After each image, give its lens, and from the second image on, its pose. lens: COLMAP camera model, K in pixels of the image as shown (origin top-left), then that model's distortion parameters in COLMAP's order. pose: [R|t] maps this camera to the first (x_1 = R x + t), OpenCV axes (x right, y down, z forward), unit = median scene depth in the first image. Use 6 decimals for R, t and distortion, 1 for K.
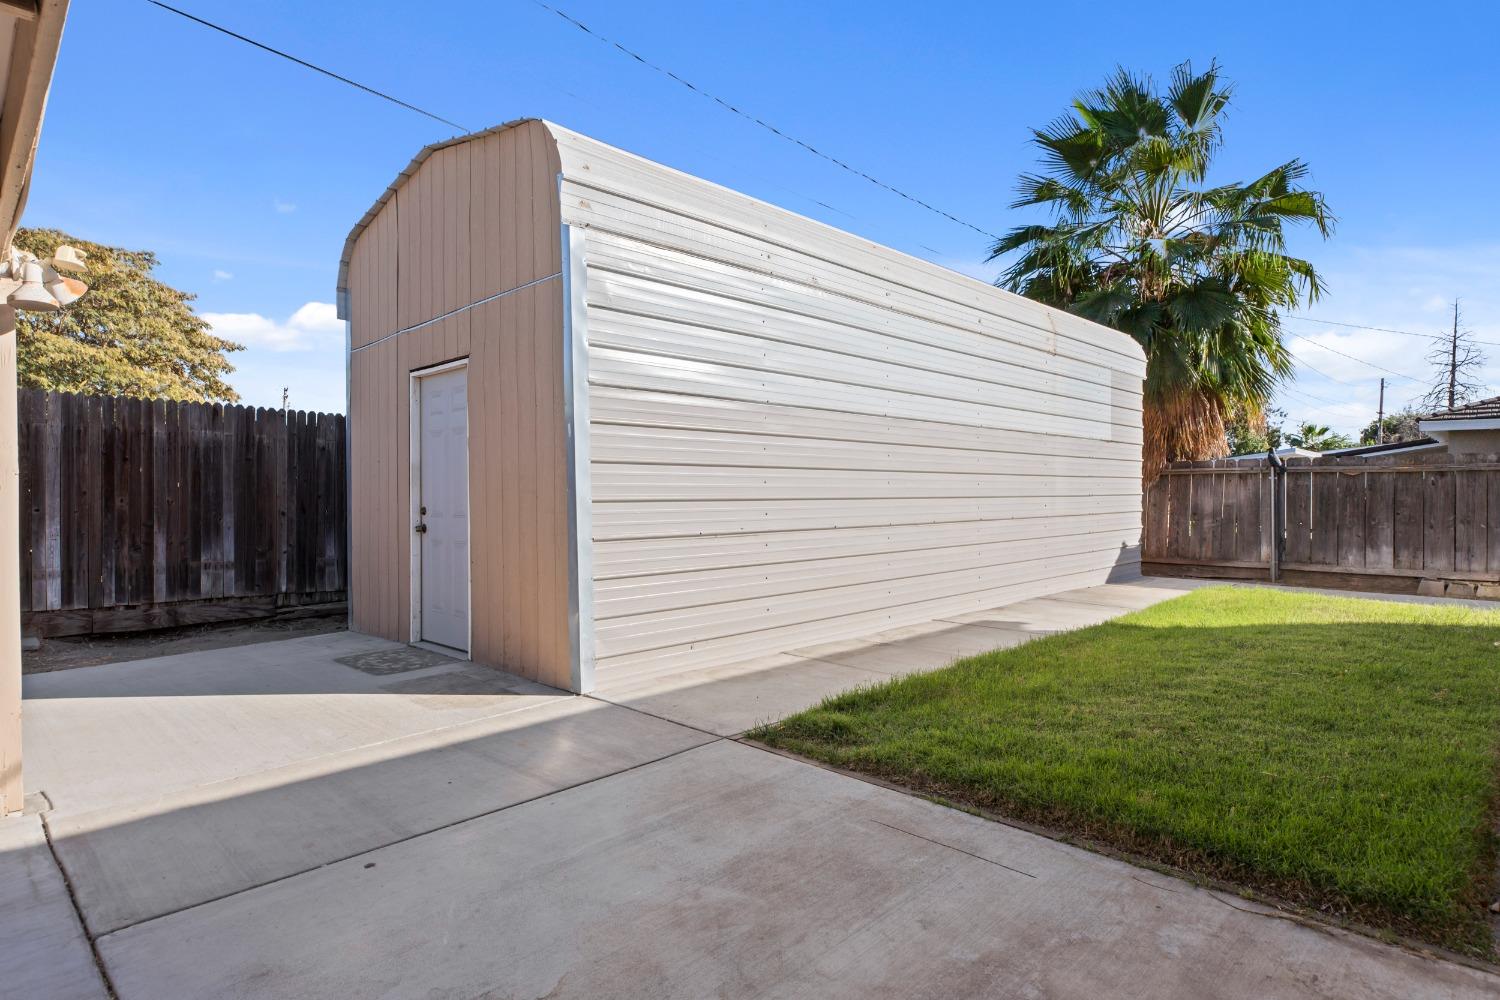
lens RADIAL K [[811.3, 0, 753.2], [0, 811.3, 499.2], [0, 0, 1]] dist [0.001234, 0.000505]
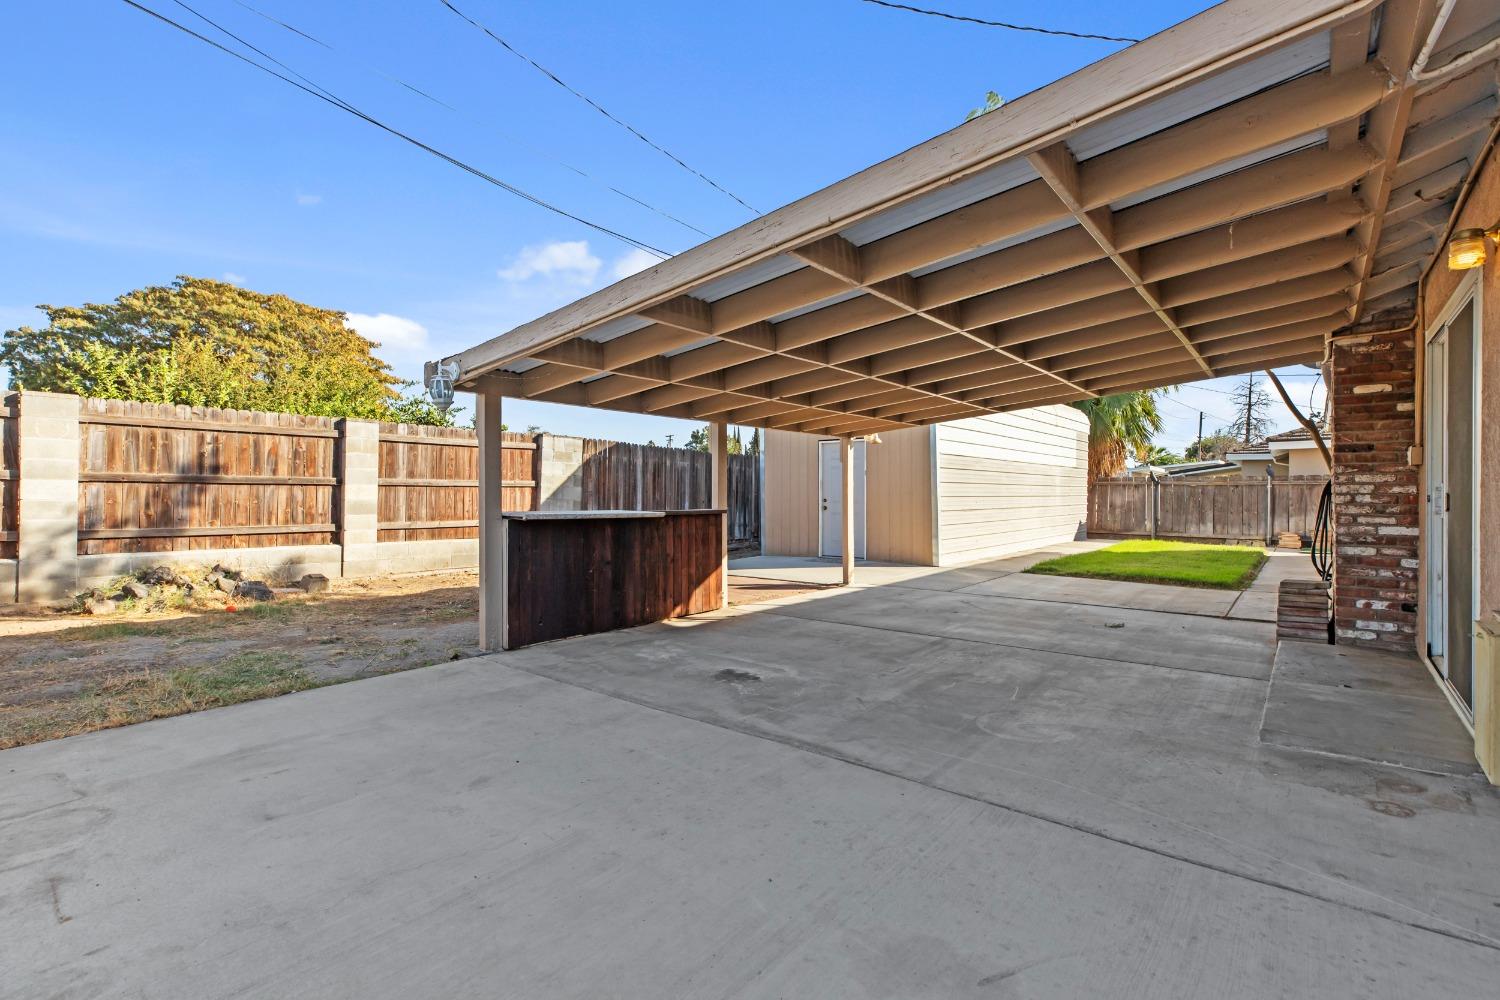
lens RADIAL K [[693.9, 0, 746.2], [0, 693.9, 496.5], [0, 0, 1]] dist [0.004122, 0.000067]
pose [[0.996560, 0.006346, 0.082632, -0.436157], [-0.006184, 0.999978, -0.002213, 0.004887], [-0.082644, 0.001694, 0.996578, -0.533620]]
